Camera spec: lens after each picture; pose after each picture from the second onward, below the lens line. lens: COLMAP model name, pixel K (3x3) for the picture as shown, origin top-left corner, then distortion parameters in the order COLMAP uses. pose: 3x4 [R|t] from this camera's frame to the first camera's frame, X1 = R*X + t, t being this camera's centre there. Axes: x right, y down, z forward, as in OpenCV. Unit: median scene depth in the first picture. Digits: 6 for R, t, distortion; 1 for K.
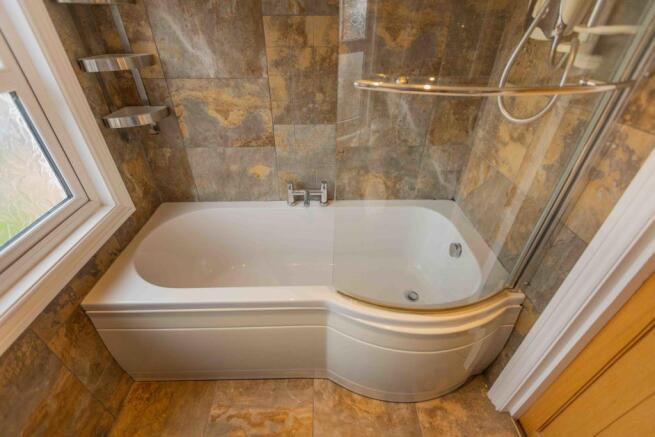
lens RADIAL K [[289.8, 0, 324.3], [0, 289.8, 216.2], [0, 0, 1]] dist [-0.000257, -0.000765]
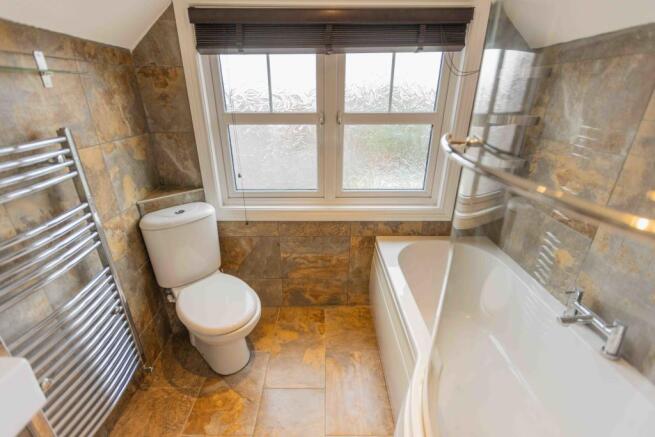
lens RADIAL K [[289.8, 0, 324.3], [0, 289.8, 216.2], [0, 0, 1]] dist [-0.000257, -0.000765]
pose [[-0.018922, 0.394374, -0.918755, 0.586177], [-0.568851, 0.751446, 0.334272, -0.158865], [0.822223, 0.528960, 0.210121, 0.262830]]
